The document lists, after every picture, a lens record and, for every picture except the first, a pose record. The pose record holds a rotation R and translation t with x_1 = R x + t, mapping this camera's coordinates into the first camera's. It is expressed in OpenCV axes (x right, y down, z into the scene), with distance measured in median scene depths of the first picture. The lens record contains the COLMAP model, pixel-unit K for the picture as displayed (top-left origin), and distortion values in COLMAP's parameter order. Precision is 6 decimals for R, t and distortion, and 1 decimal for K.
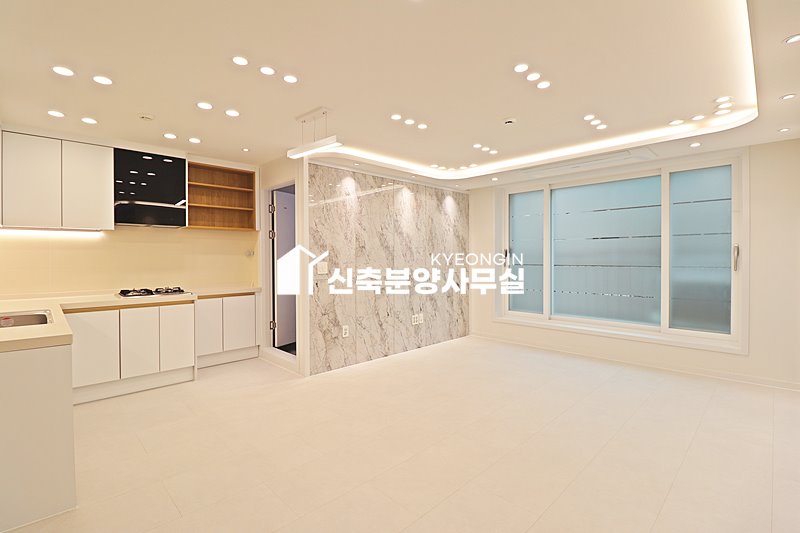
lens RADIAL K [[371.0, 0, 401.3], [0, 371.0, 261.5], [0, 0, 1]] dist [-0.000752, -0.011354]
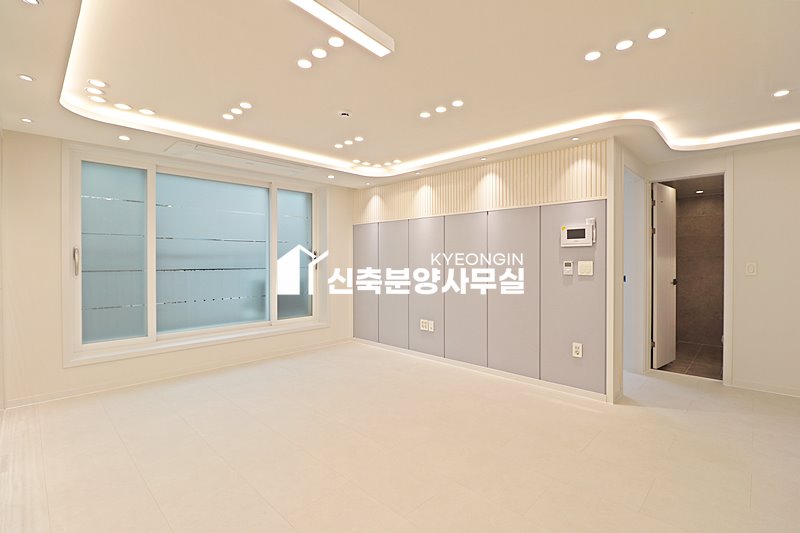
lens RADIAL K [[371.0, 0, 401.3], [0, 371.0, 261.5], [0, 0, 1]] dist [-0.000752, -0.011354]
pose [[-0.022259, -0.002390, 0.999749, -0.468988], [0.014937, 0.999885, 0.002722, -0.003469], [-0.999641, 0.014994, -0.022220, 0.635445]]
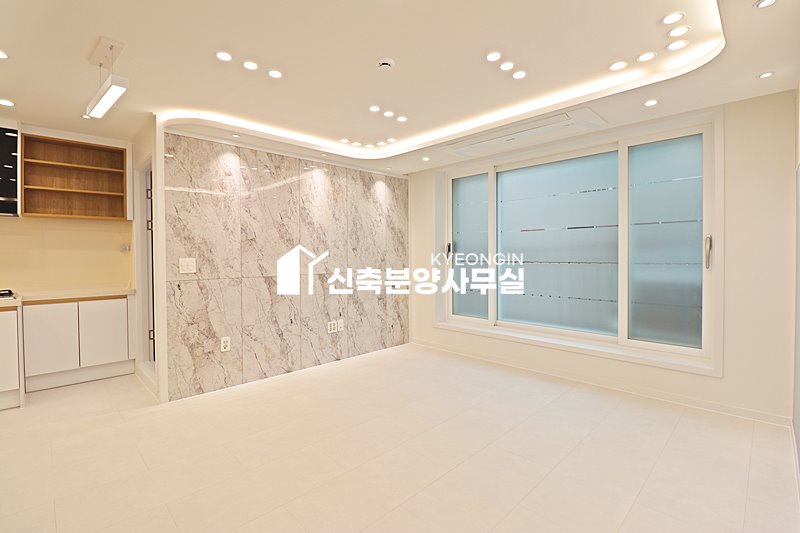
lens RADIAL K [[366.4, 0, 402.2], [0, 366.4, 259.5], [0, 0, 1]] dist [-0.000323, -0.012521]
pose [[0.999995, -0.001727, 0.002703, 0.231086], [0.001720, 0.999994, 0.002936, 0.002761], [-0.002708, -0.002932, 0.999992, 0.203476]]
